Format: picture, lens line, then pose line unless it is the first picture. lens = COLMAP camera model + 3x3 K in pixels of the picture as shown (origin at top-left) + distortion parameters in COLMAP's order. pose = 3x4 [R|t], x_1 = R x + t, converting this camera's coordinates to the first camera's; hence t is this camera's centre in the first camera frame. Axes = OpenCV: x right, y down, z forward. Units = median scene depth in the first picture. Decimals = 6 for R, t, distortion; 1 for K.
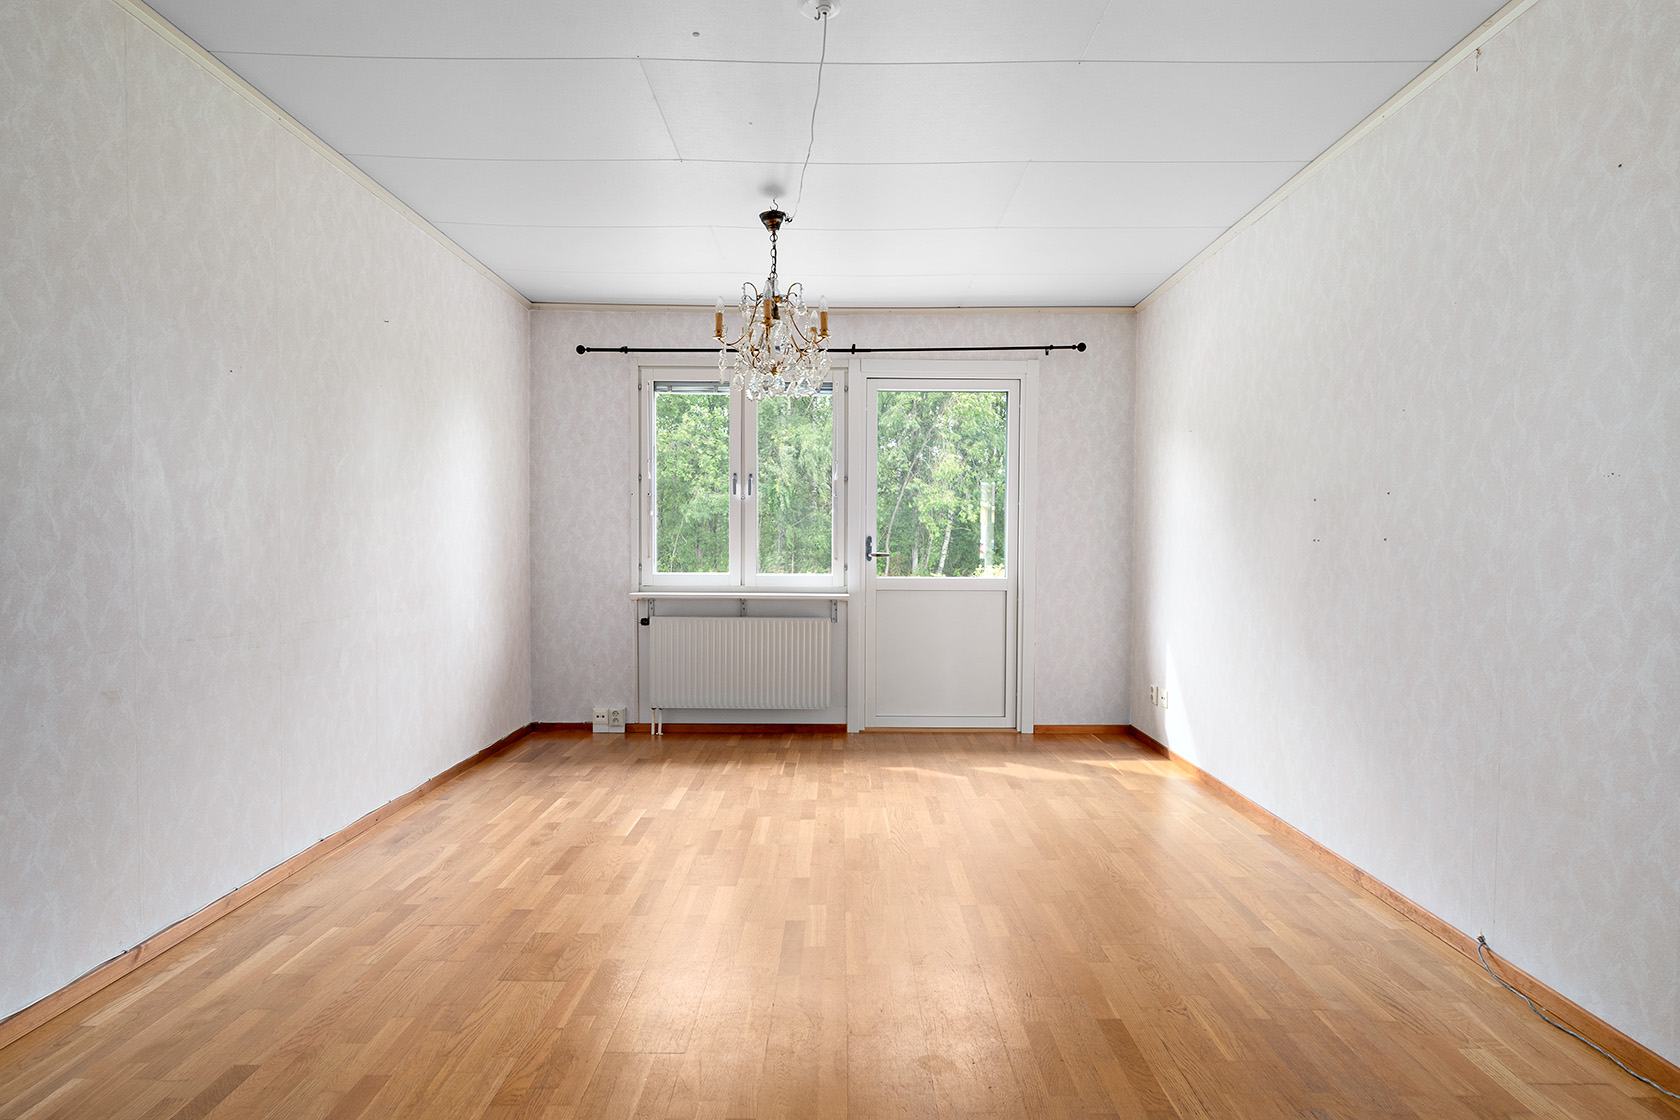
lens RADIAL K [[824.1, 0, 850.4], [0, 824.1, 557.6], [0, 0, 1]] dist [-0.000780, 0.000402]
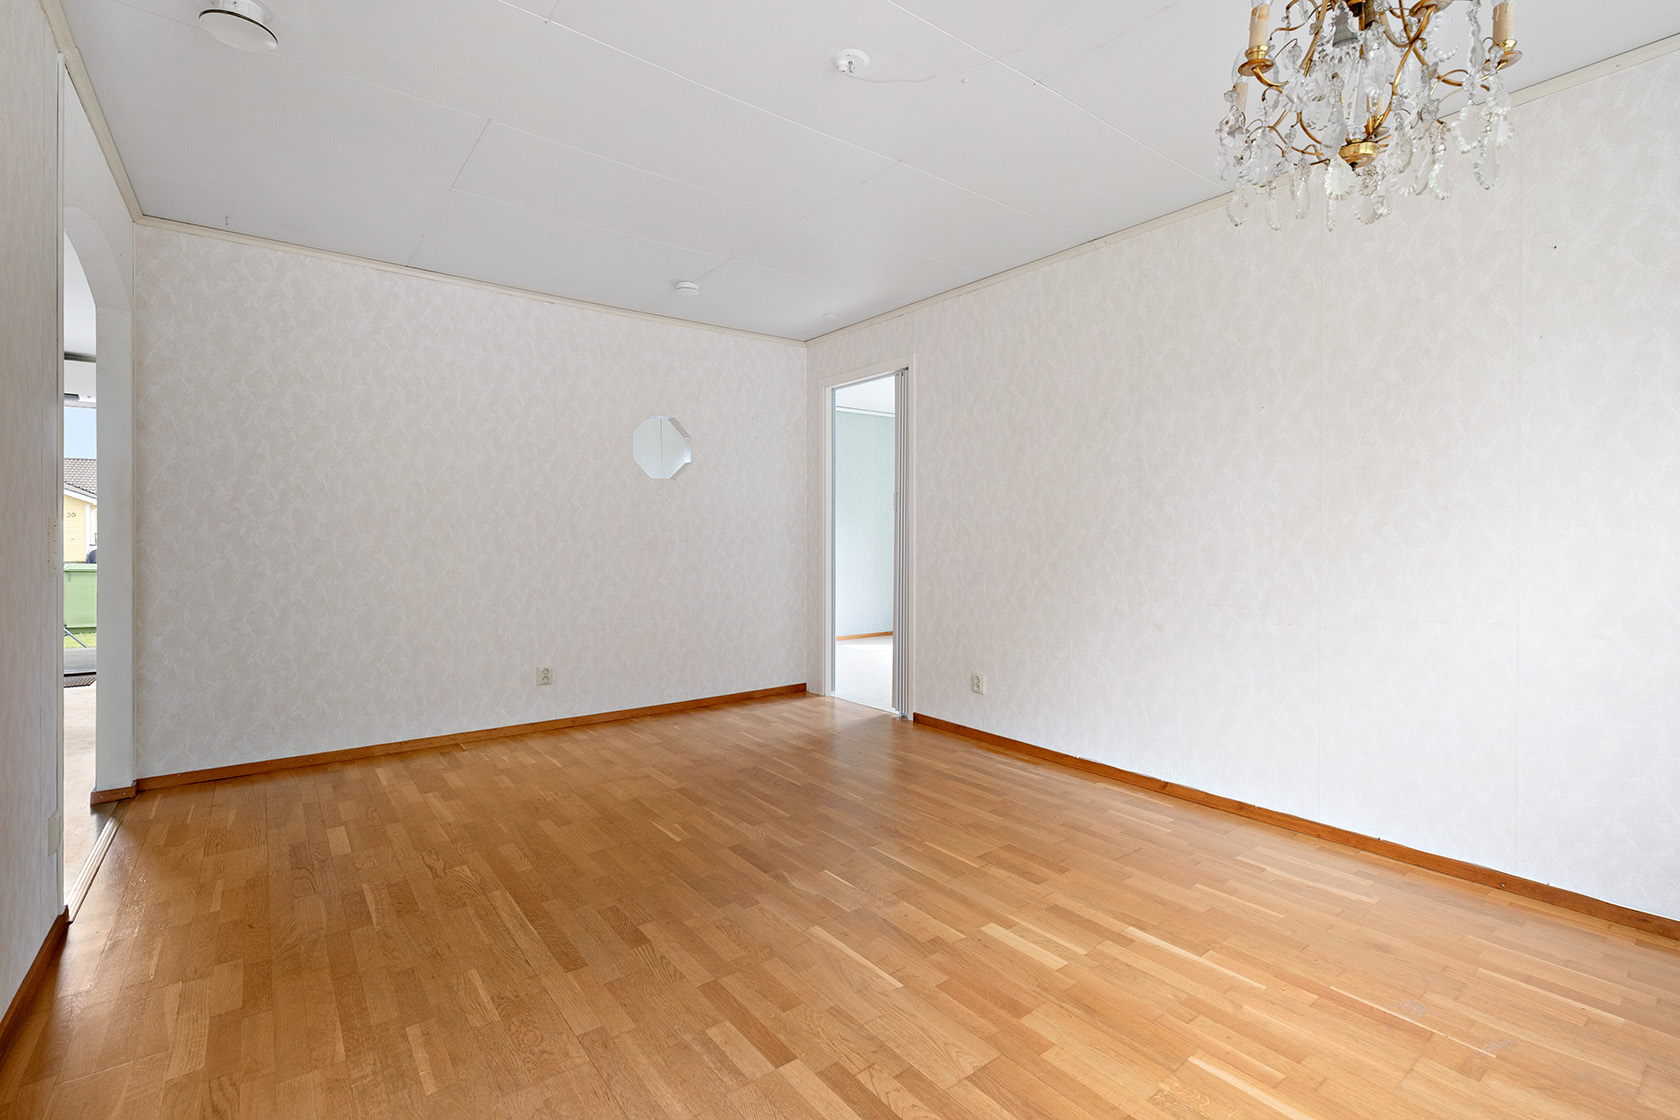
lens RADIAL K [[751.5, 0, 842.8], [0, 751.5, 544.1], [0, 0, 1]] dist [-0.003251, -0.000445]
pose [[-0.801034, 0.001893, -0.598615, 0.584337], [-0.012521, 0.999723, 0.019917, -0.030847], [0.598488, 0.023450, -0.800789, 1.860096]]
